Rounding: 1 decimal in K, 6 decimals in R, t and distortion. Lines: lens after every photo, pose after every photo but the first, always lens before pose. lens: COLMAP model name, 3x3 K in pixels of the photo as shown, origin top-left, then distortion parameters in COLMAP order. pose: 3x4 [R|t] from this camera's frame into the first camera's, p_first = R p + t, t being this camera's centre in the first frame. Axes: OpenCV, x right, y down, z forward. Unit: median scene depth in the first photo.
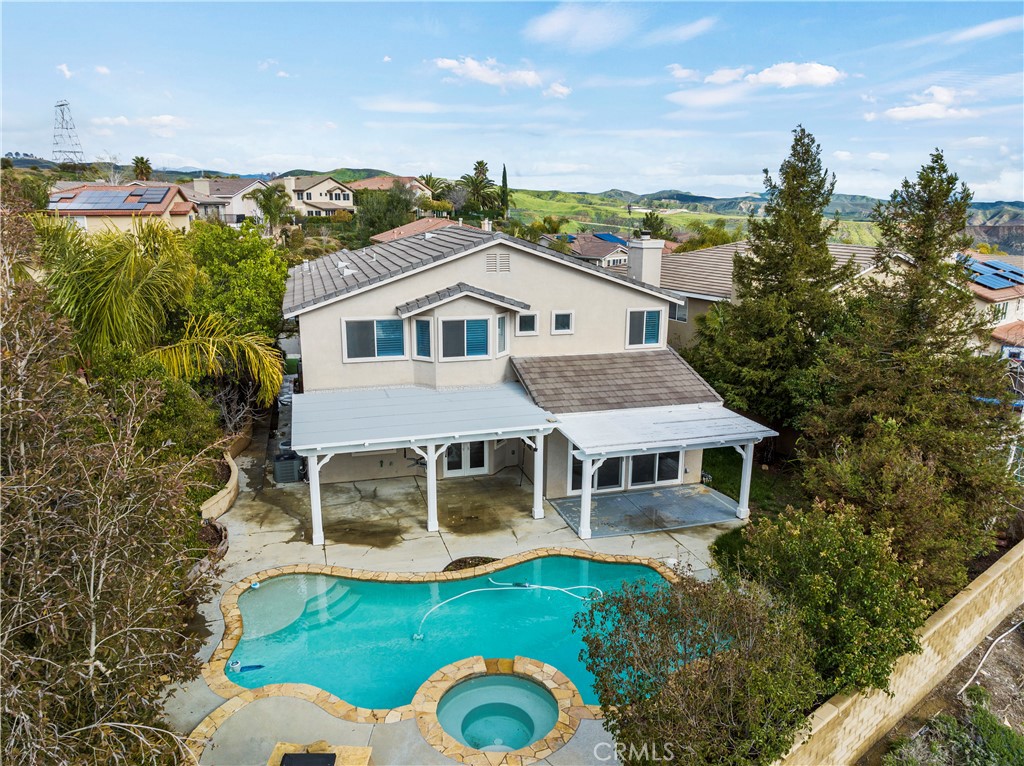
lens RADIAL K [[725.0, 0, 512.4], [0, 725.0, 379.2], [0, 0, 1]] dist [-0.048449, 0.025168]
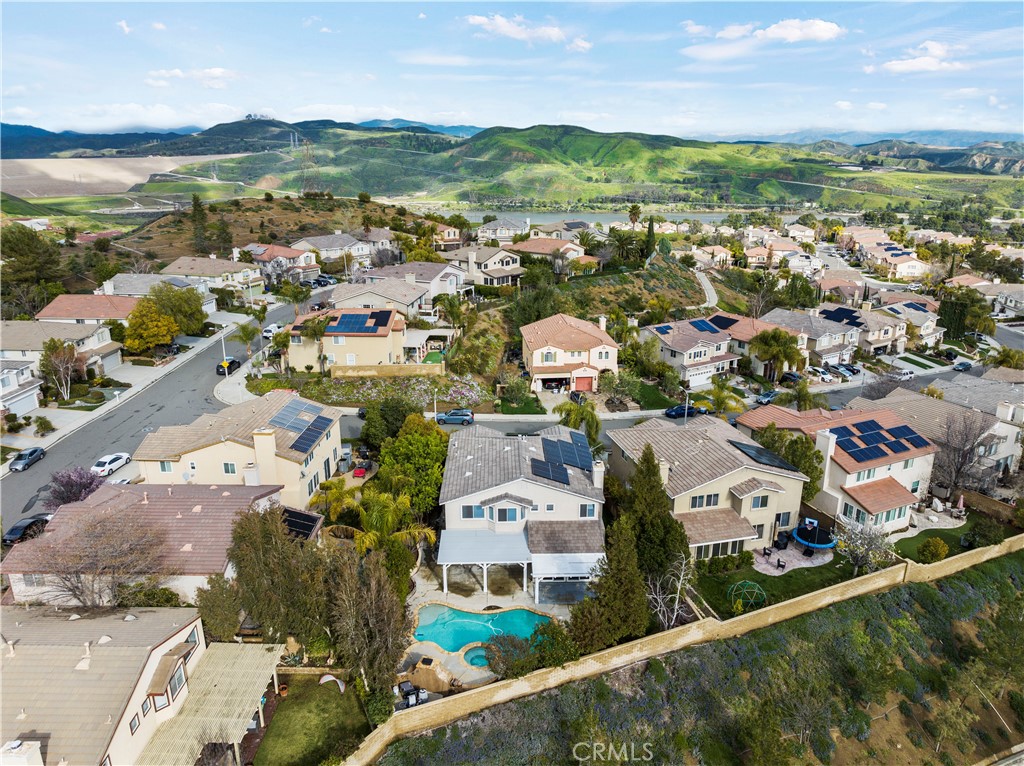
lens RADIAL K [[721.5, 0, 511.9], [0, 721.5, 367.9], [0, 0, 1]] dist [-0.036778, 0.008931]
pose [[0.966125, 0.063430, -0.250158, 0.555809], [-0.051679, 0.997242, 0.053272, -0.713121], [0.252847, -0.038539, 0.966738, -1.435456]]
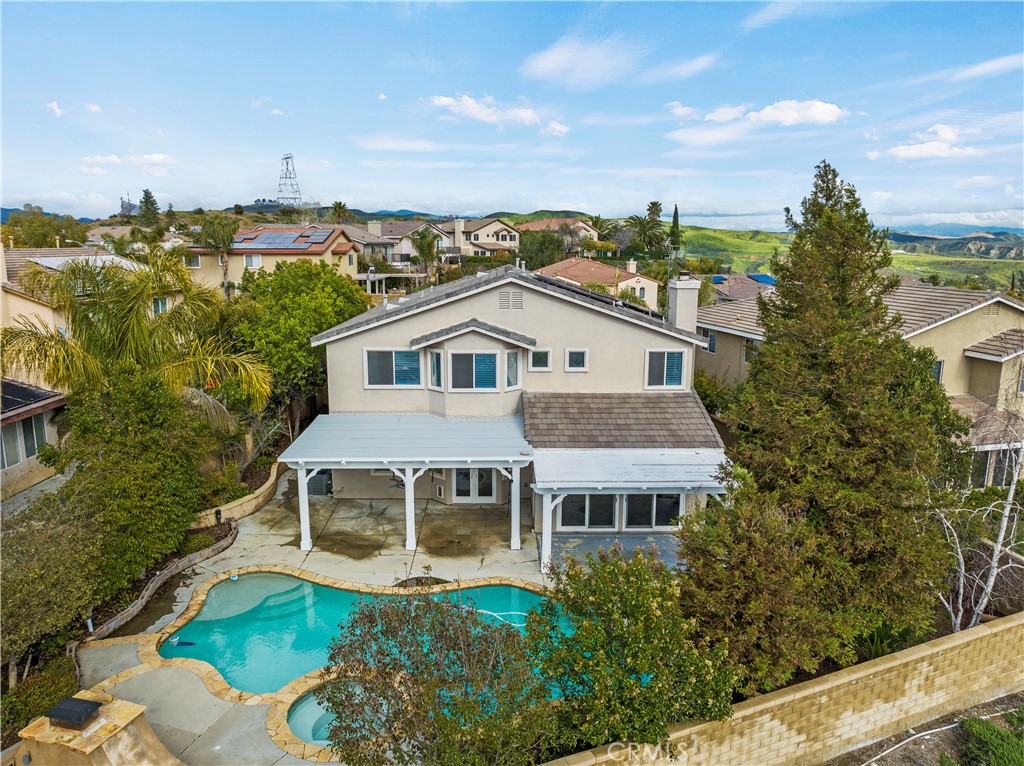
lens RADIAL K [[725.0, 0, 512.4], [0, 725.0, 379.2], [0, 0, 1]] dist [-0.048449, 0.025168]
pose [[0.965399, 0.045089, -0.256850, 0.261349], [-0.058839, 0.997203, -0.046097, 0.000299], [0.254053, 0.059615, 0.965351, -0.000402]]
